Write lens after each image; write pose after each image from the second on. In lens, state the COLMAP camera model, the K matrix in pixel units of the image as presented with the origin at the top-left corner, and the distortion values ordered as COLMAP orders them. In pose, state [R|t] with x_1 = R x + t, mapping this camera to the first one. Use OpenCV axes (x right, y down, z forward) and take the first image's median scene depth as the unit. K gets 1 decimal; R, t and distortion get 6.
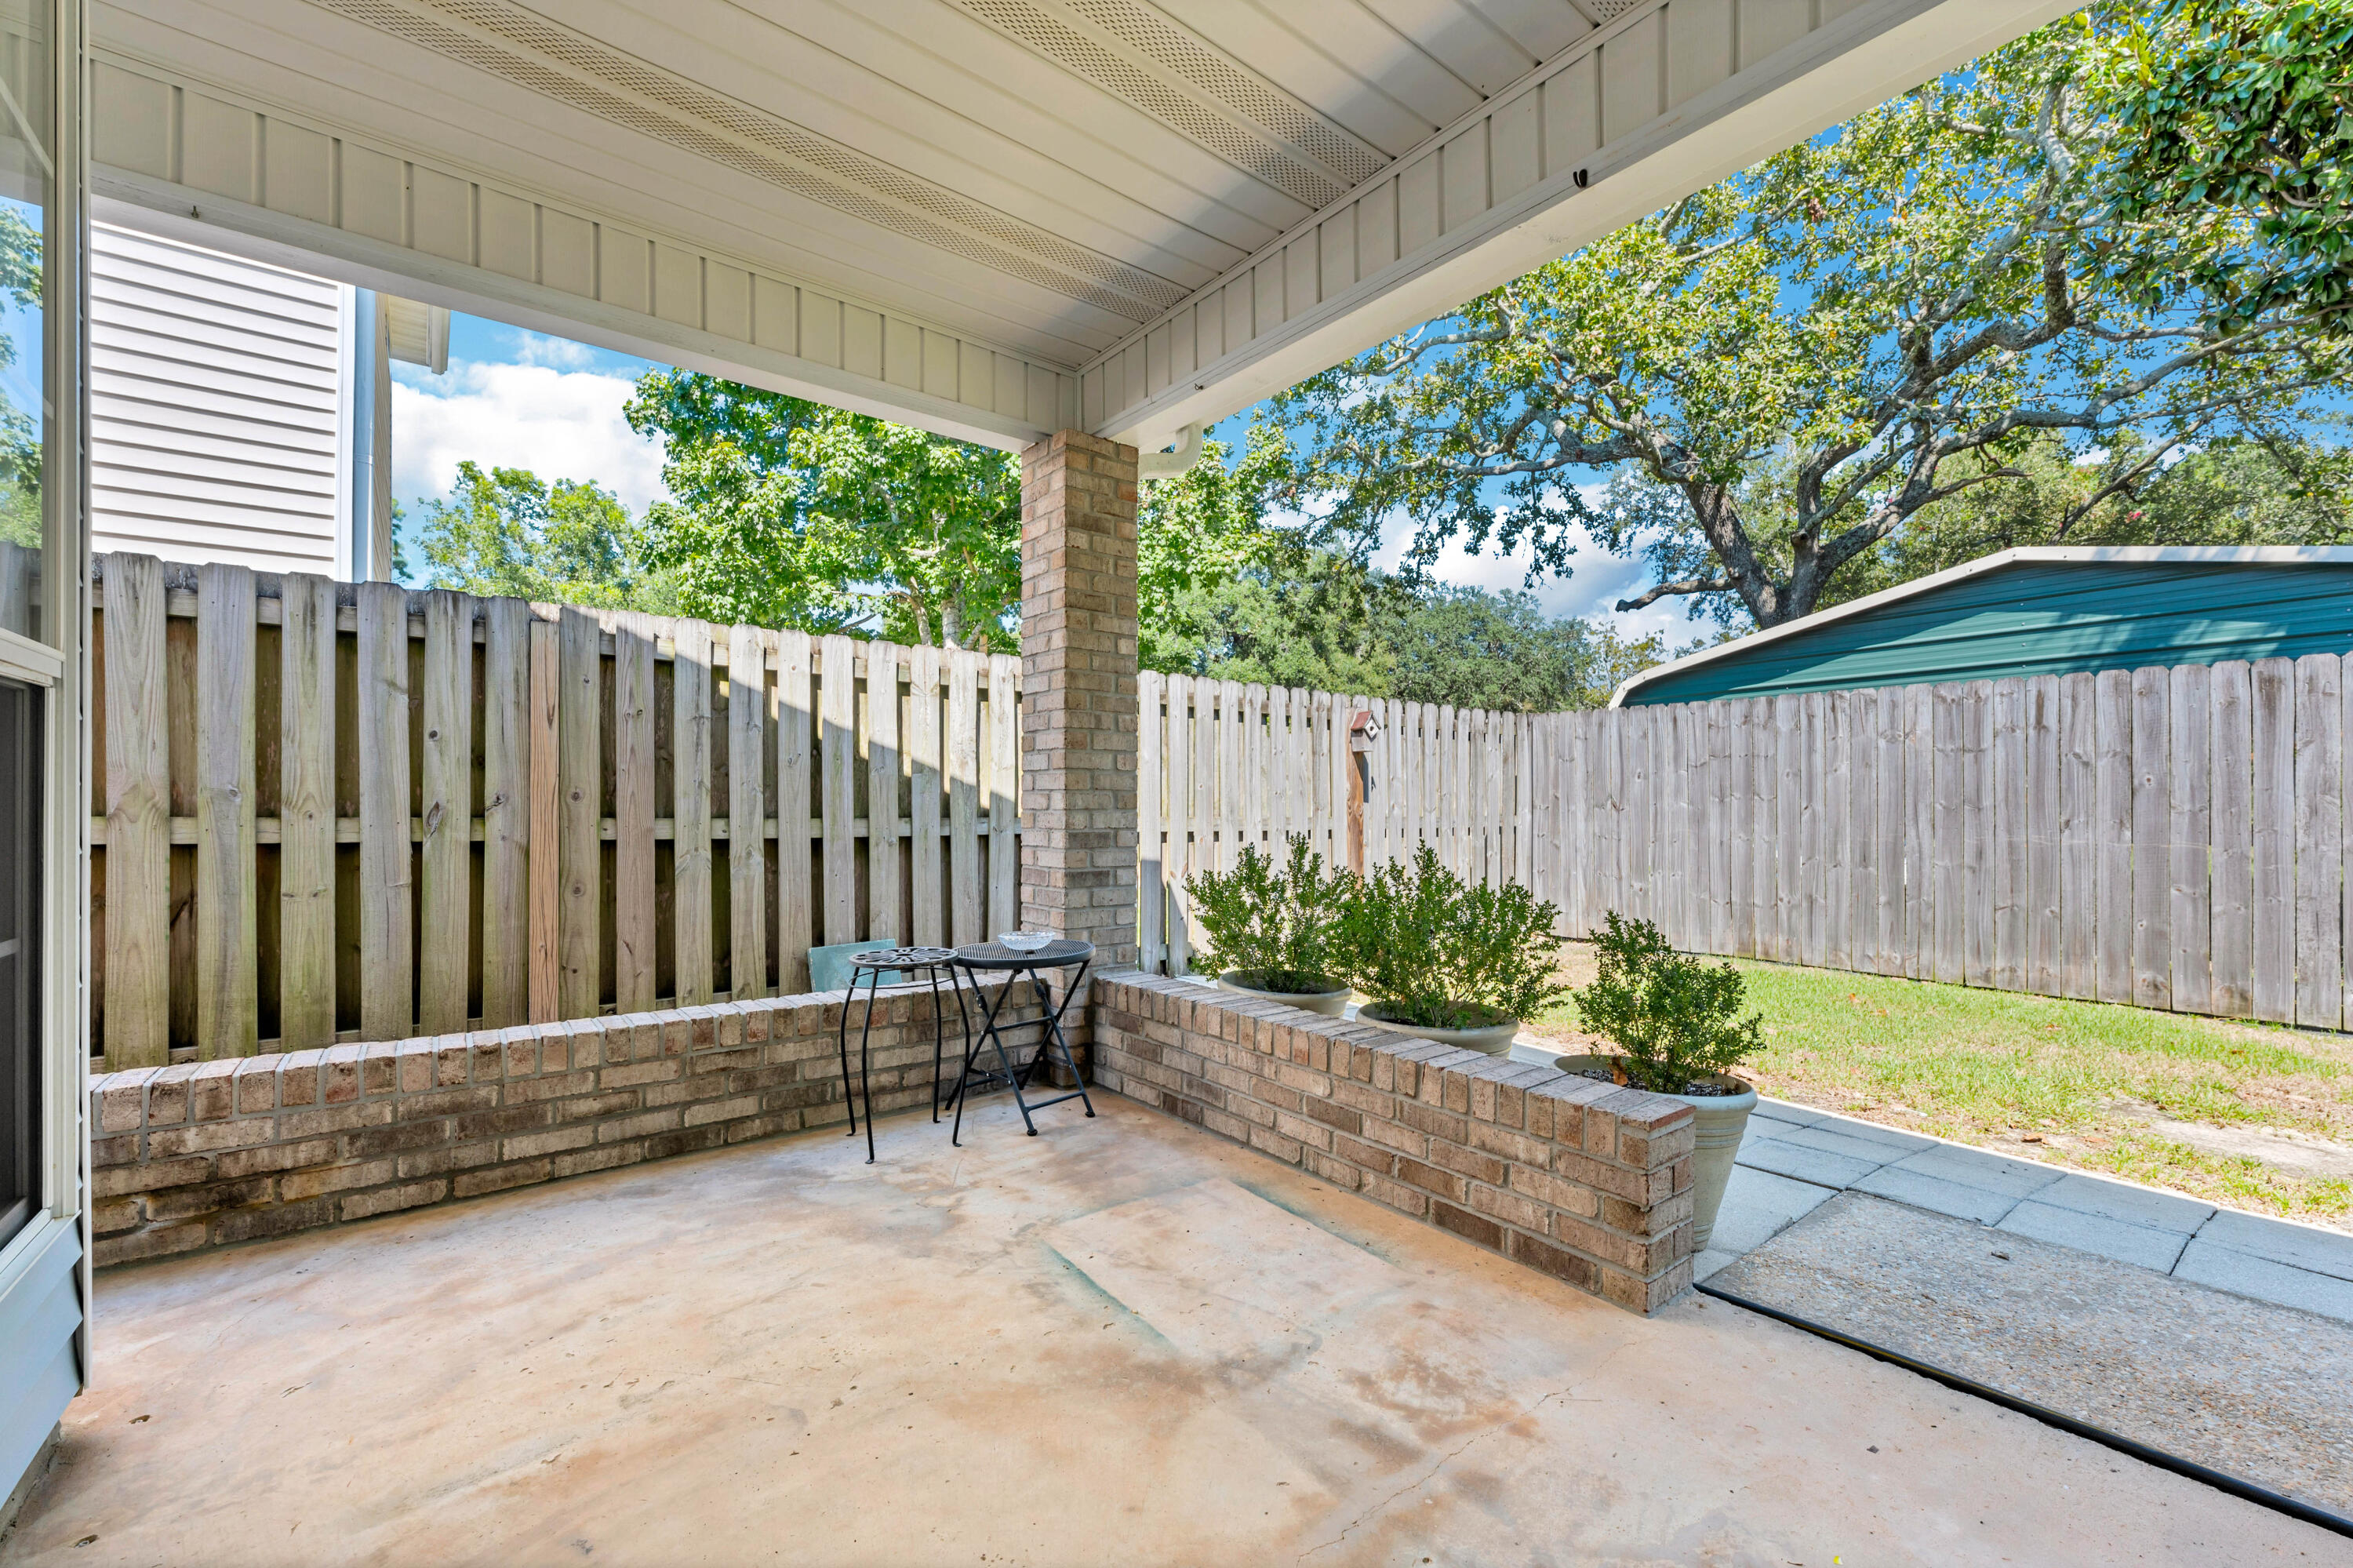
lens RADIAL K [[965.1, 0, 1185.8], [0, 965.1, 808.8], [0, 0, 1]] dist [0.000951, 0.000087]
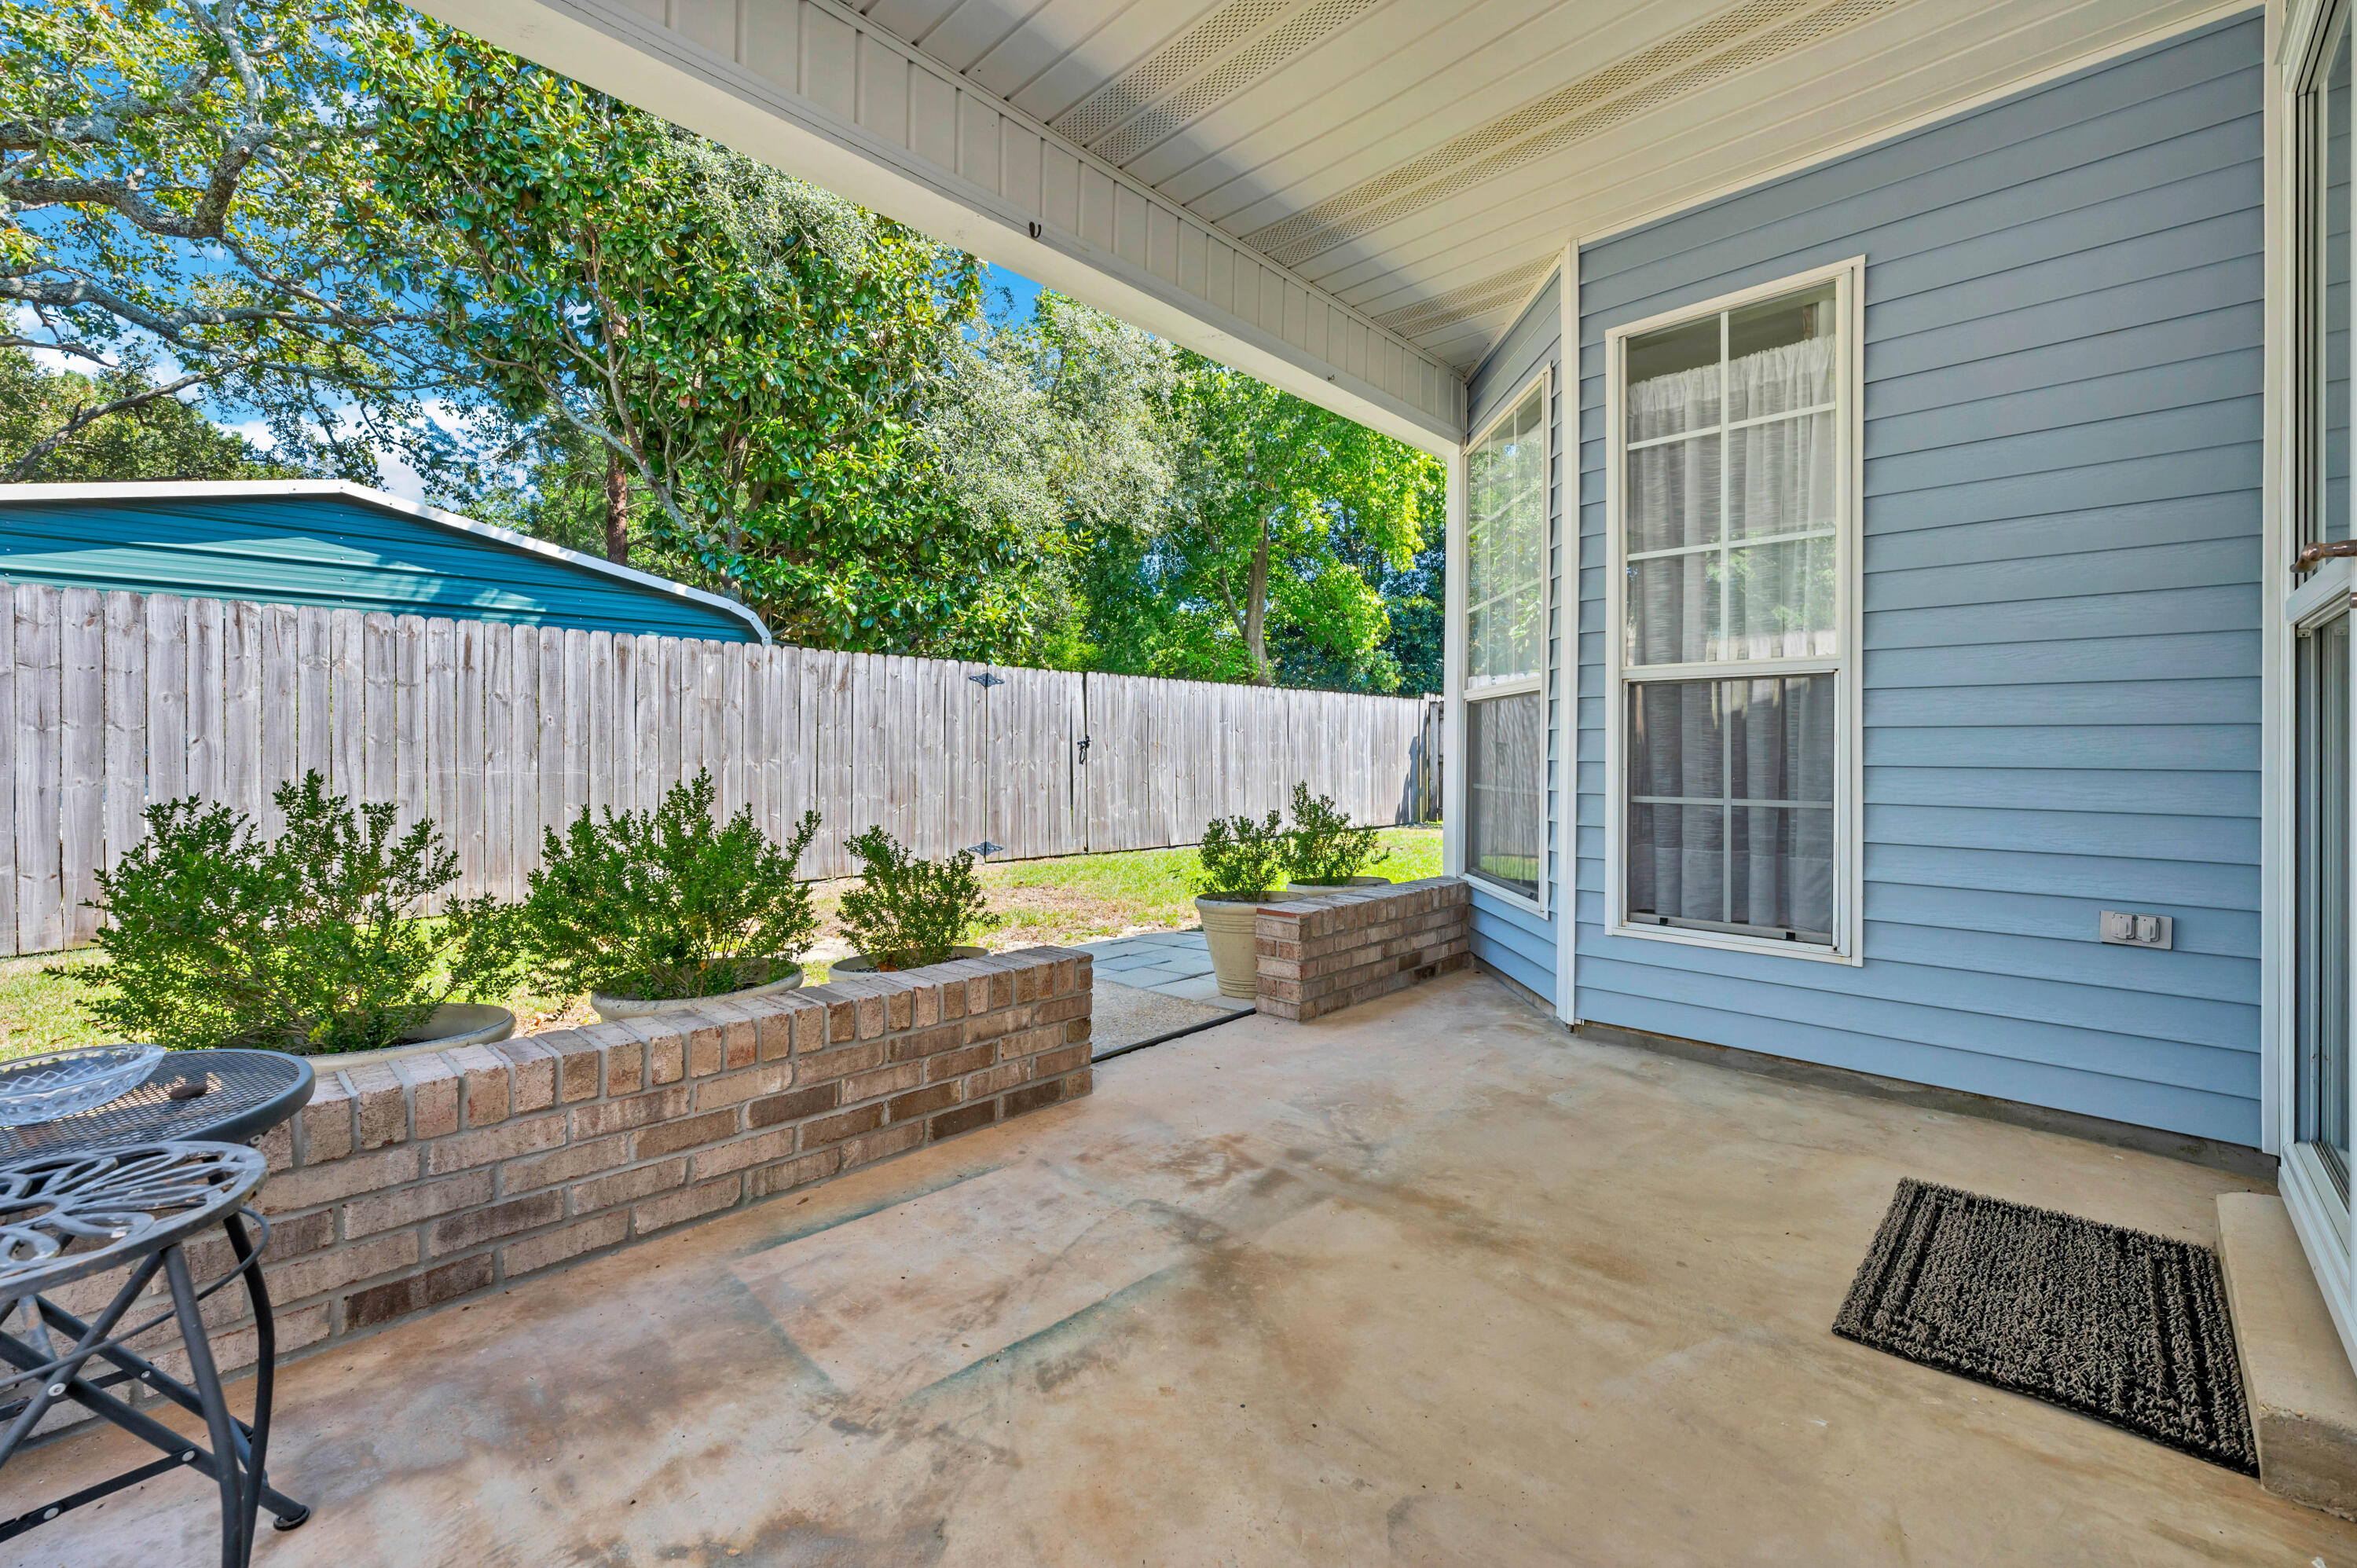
lens RADIAL K [[975.6, 0, 1186.4], [0, 975.6, 752.8], [0, 0, 1]] dist [0.001023, 0.000102]
pose [[-0.144466, -0.003538, 0.989503, -0.524585], [0.001970, 0.999991, 0.003863, 0.014109], [-0.989508, 0.002507, -0.144458, 0.590570]]
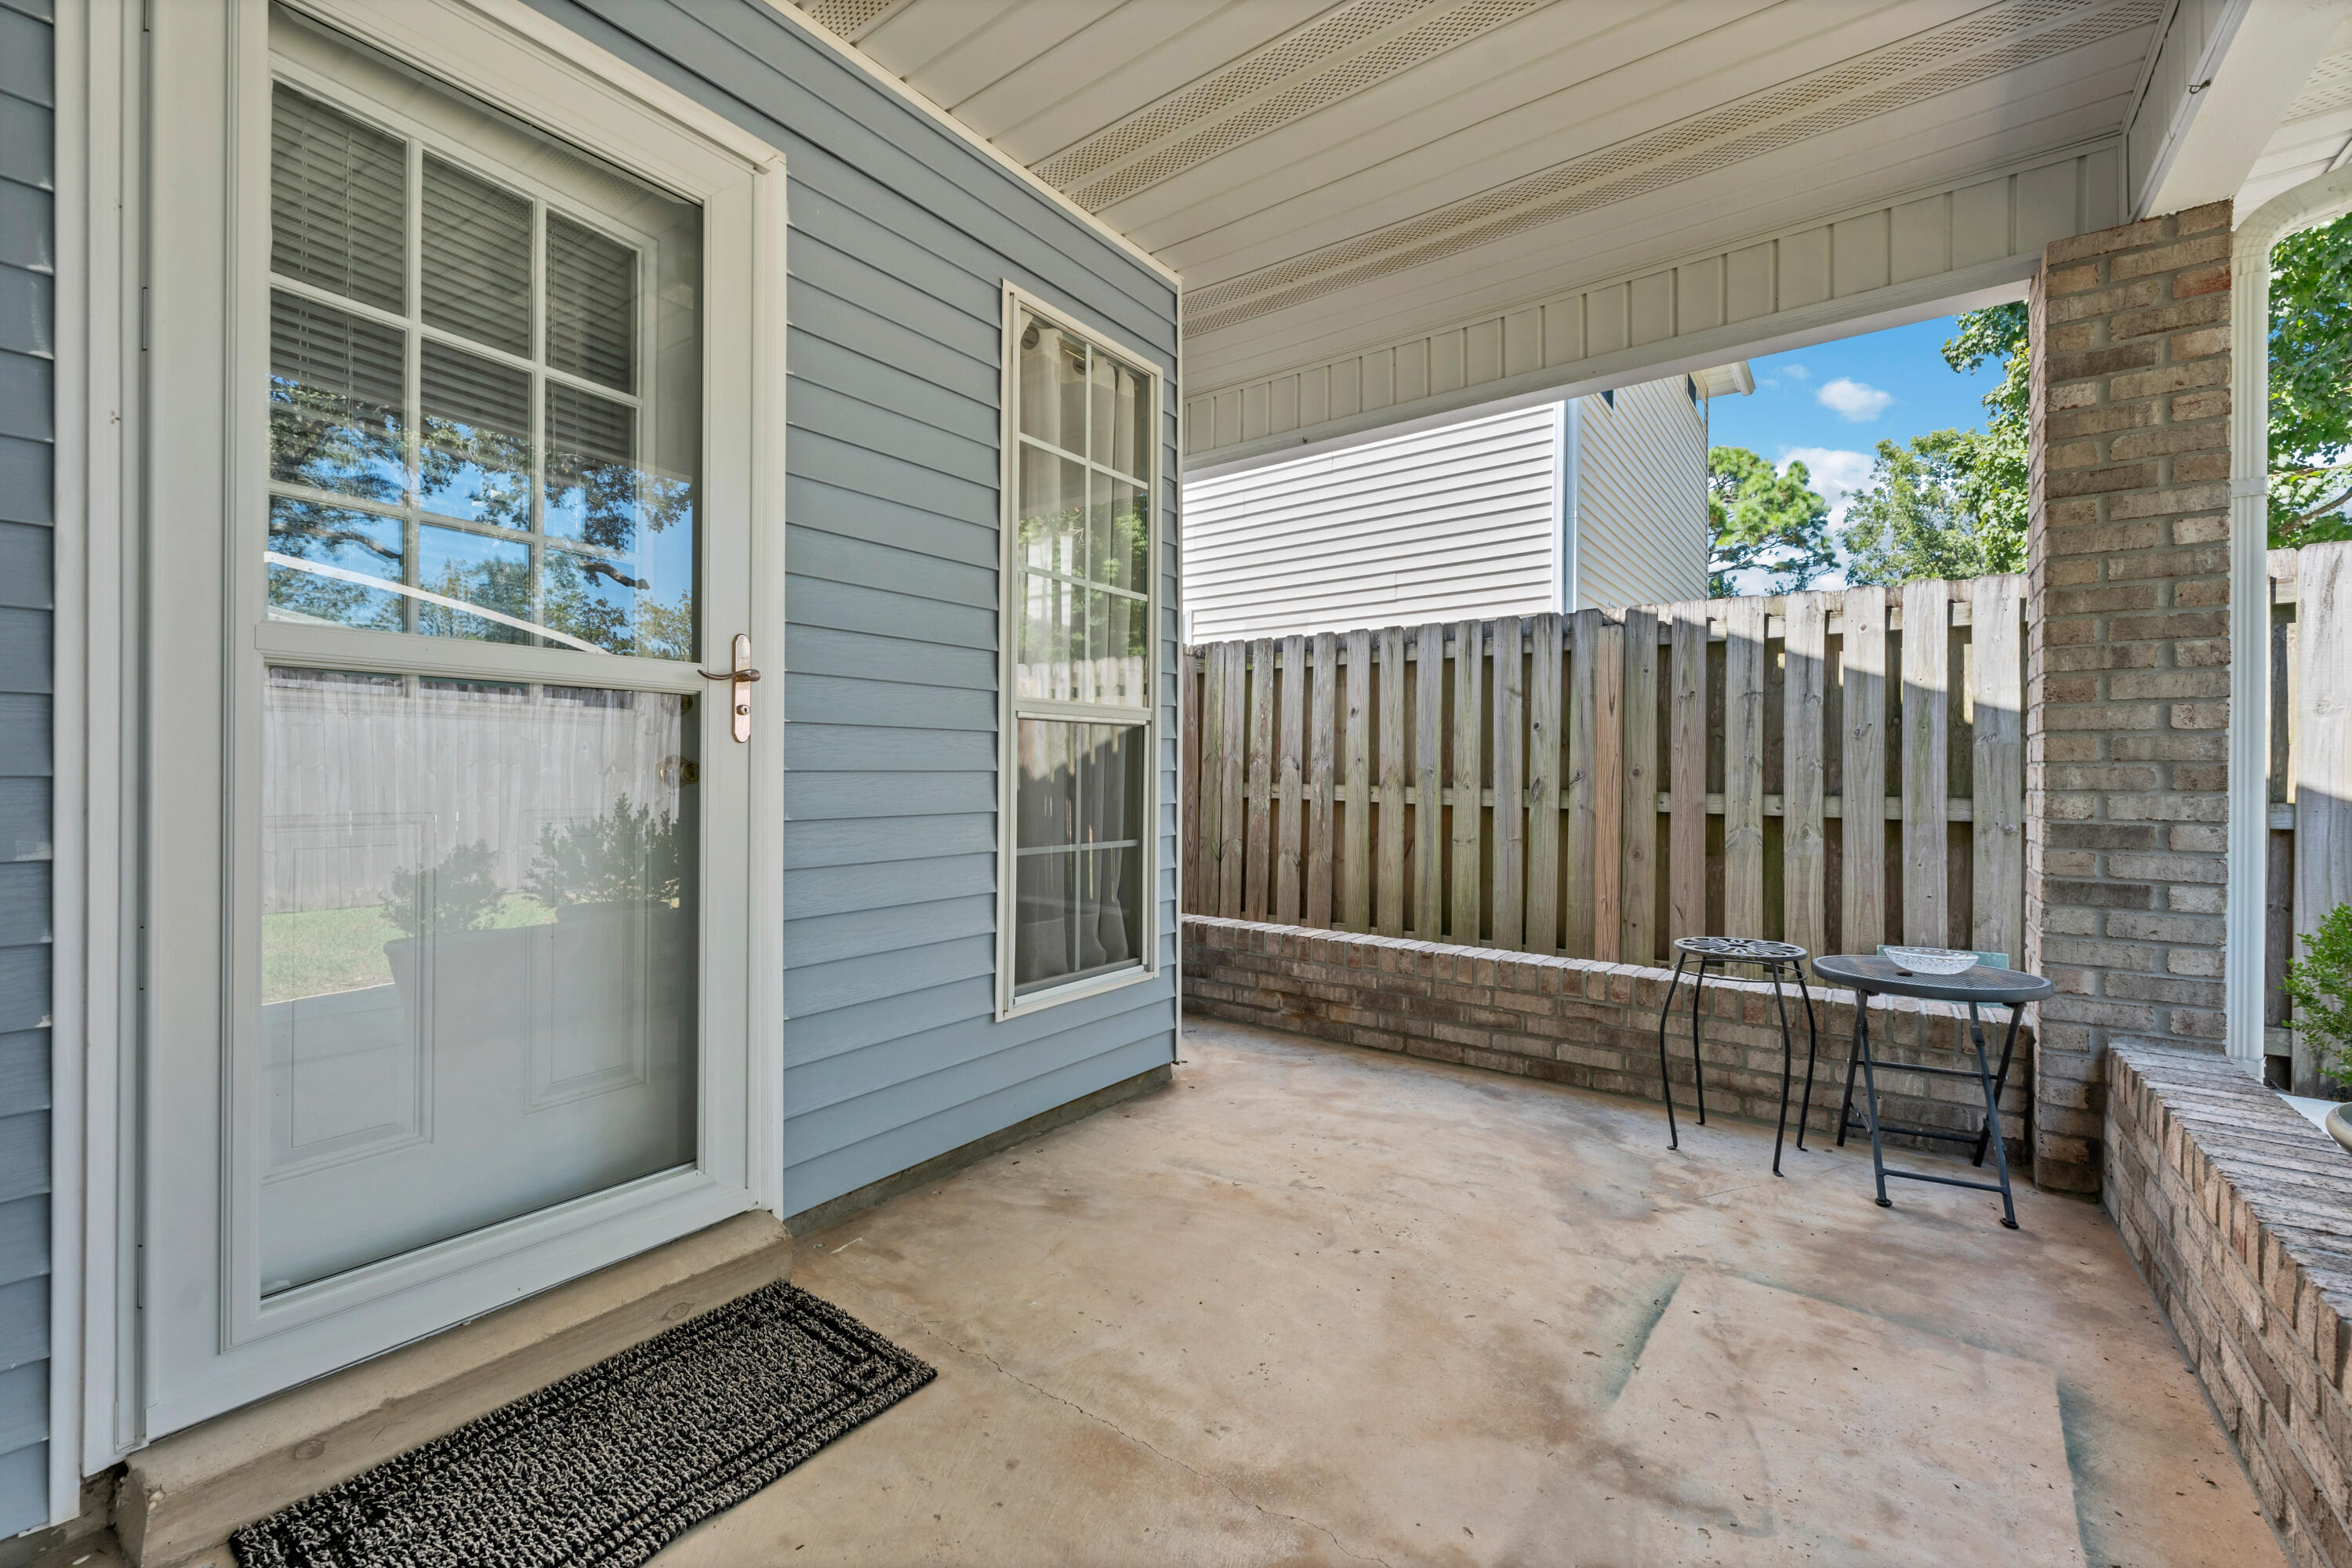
lens RADIAL K [[957.2, 0, 1176.0], [0, 957.2, 784.0], [0, 0, 1]] dist [0.000012, -0.000155]
pose [[0.259402, 0.008319, -0.965734, 0.374637], [-0.007462, 0.999950, 0.006609, -0.003455], [0.965741, 0.005491, 0.259451, 0.208643]]
